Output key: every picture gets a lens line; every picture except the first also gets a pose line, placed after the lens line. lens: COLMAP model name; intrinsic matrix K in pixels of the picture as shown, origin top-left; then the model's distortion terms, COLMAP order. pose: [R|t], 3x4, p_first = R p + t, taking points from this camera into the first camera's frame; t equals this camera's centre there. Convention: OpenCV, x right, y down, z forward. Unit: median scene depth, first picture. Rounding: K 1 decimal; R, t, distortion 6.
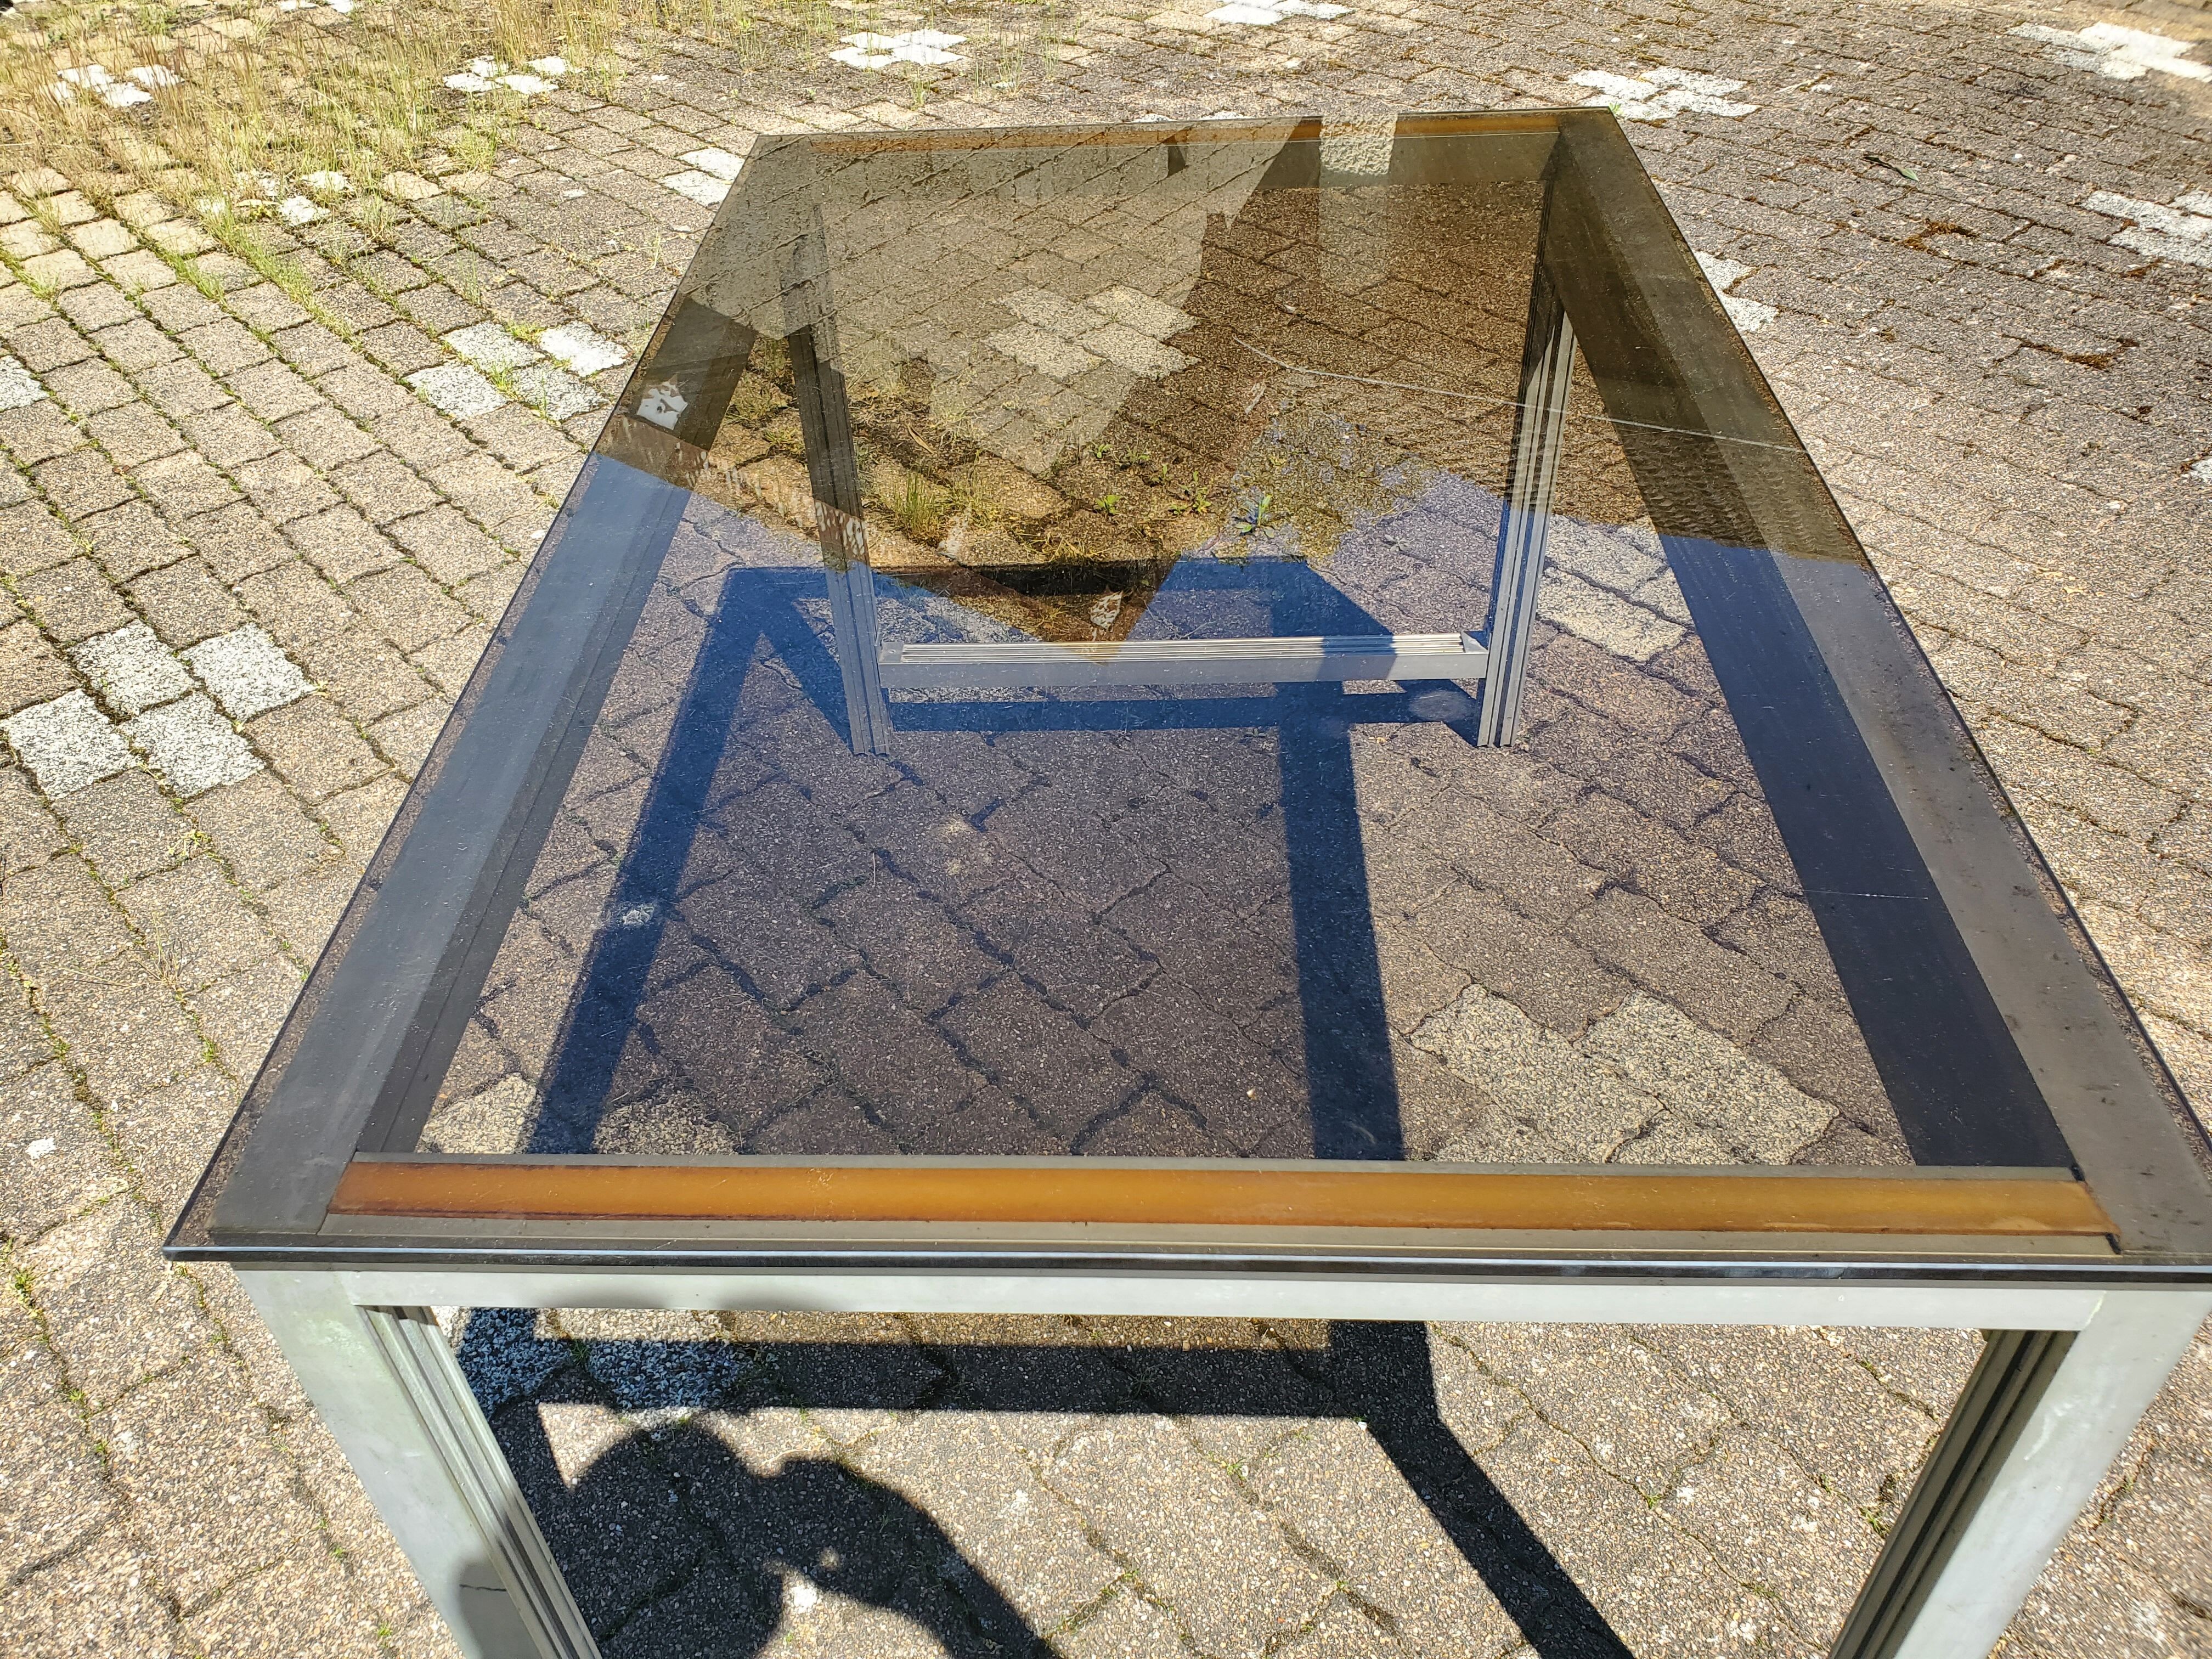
lens RADIAL K [[1673.2, 0, 1083.5], [0, 1673.2, 894.9], [0, 0, 1]] dist [-0.047960, 0.107404]
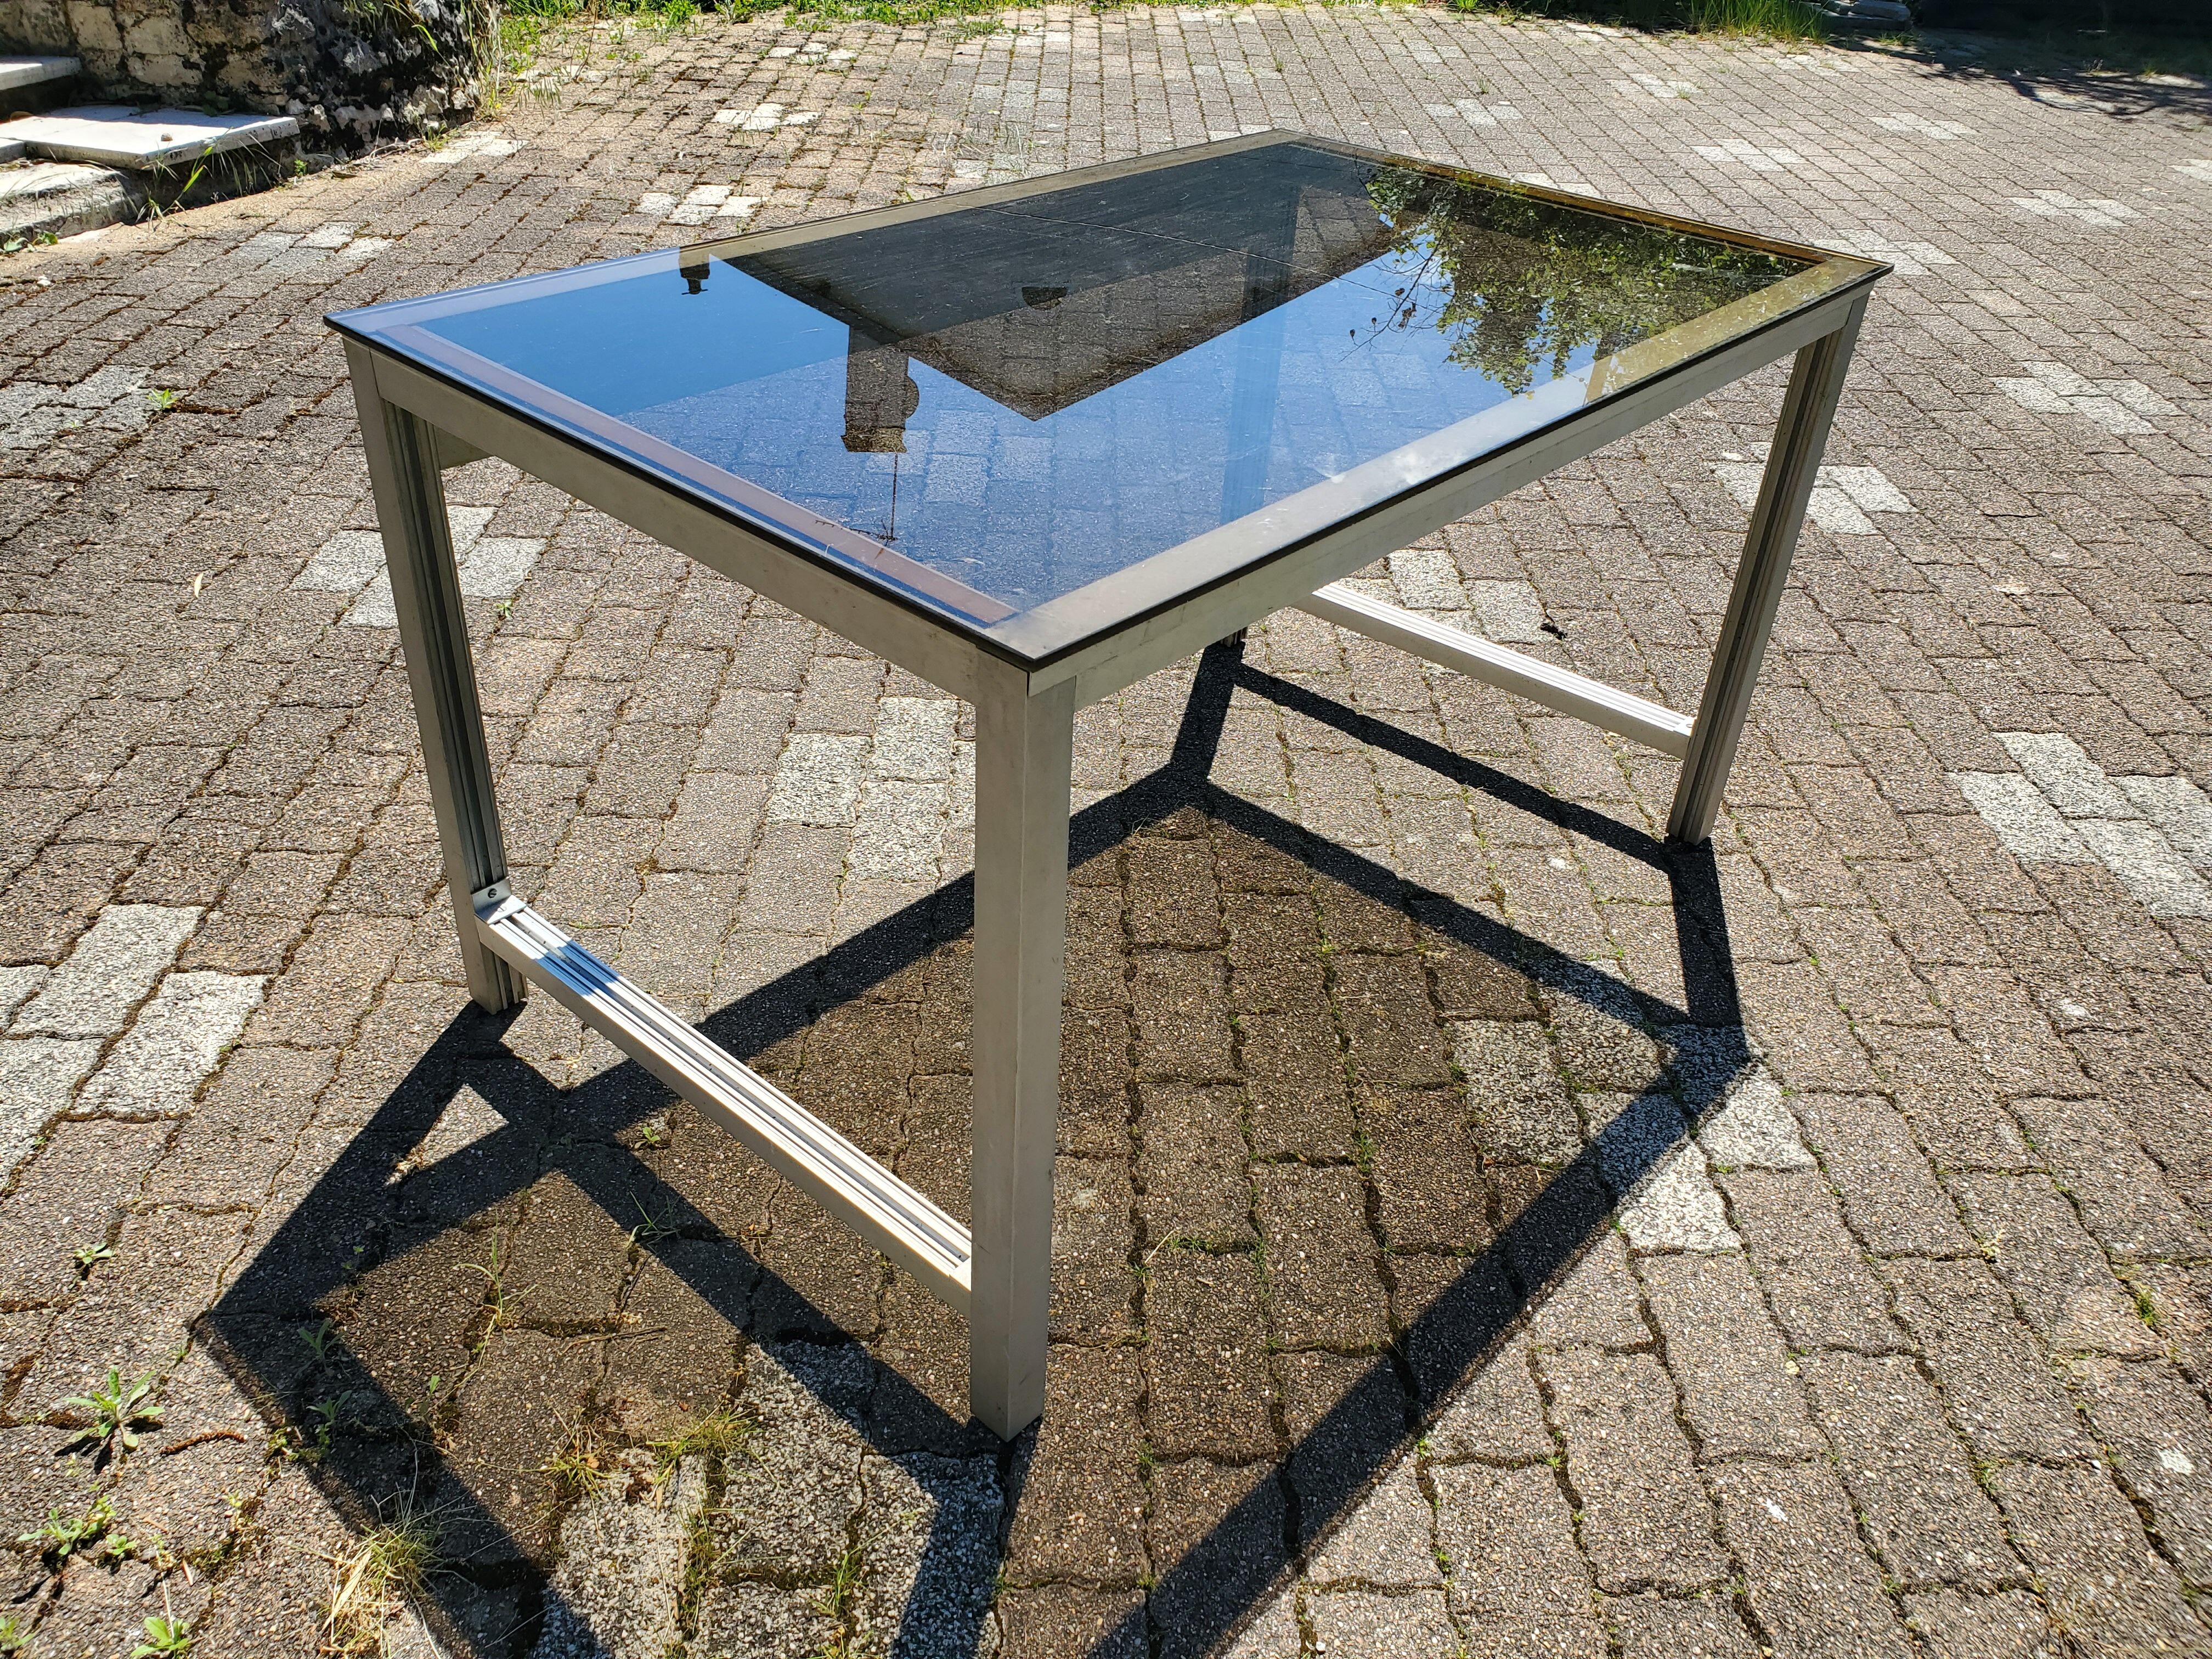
lens RADIAL K [[1716.0, 0, 1090.5], [0, 1716.0, 835.4], [0, 0, 1]] dist [0.018795, -0.004392]
pose [[-0.763461, -0.352499, 0.541176, -0.415640], [0.423295, 0.359766, 0.831499, -0.685954], [-0.487799, 0.863894, -0.125456, 0.811648]]
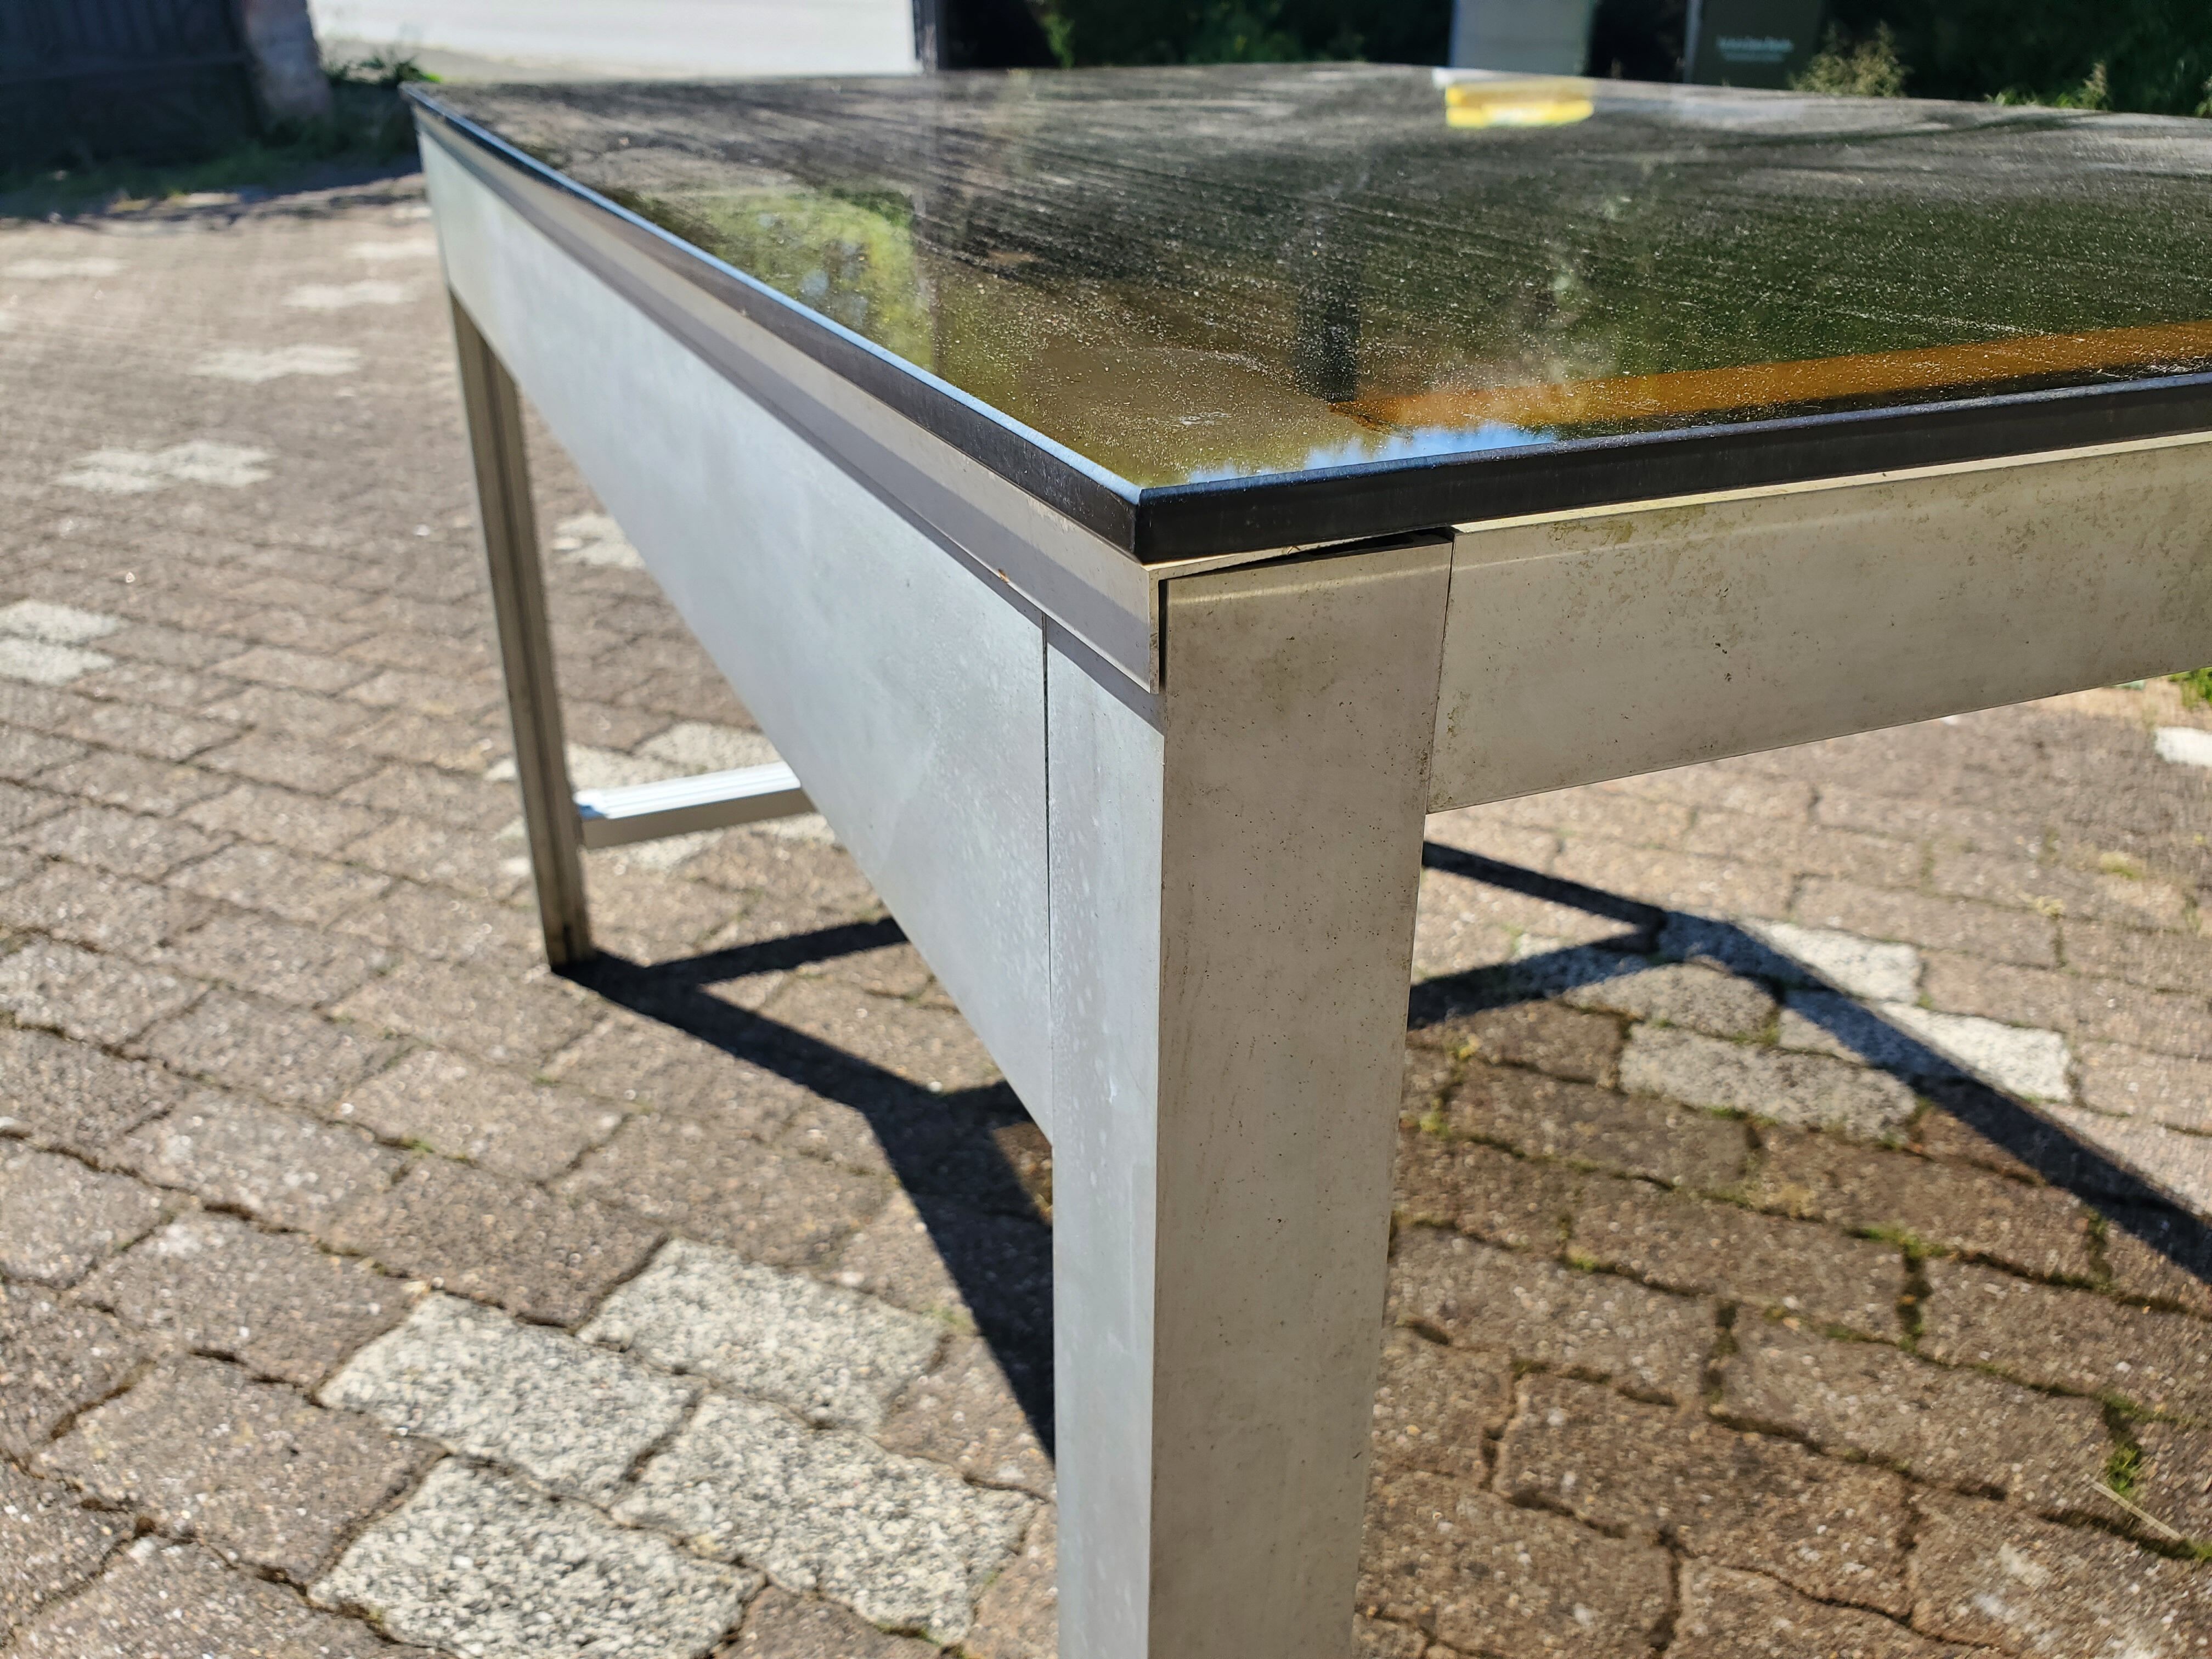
lens RADIAL K [[1779.2, 0, 1086.7], [0, 1779.2, 832.6], [0, 0, 1]] dist [-0.014969, 0.004308]
pose [[-0.904359, 0.219102, -0.366238, 0.268349], [-0.258419, 0.401811, 0.878503, -0.419334], [0.339640, 0.889125, -0.306761, 0.747944]]
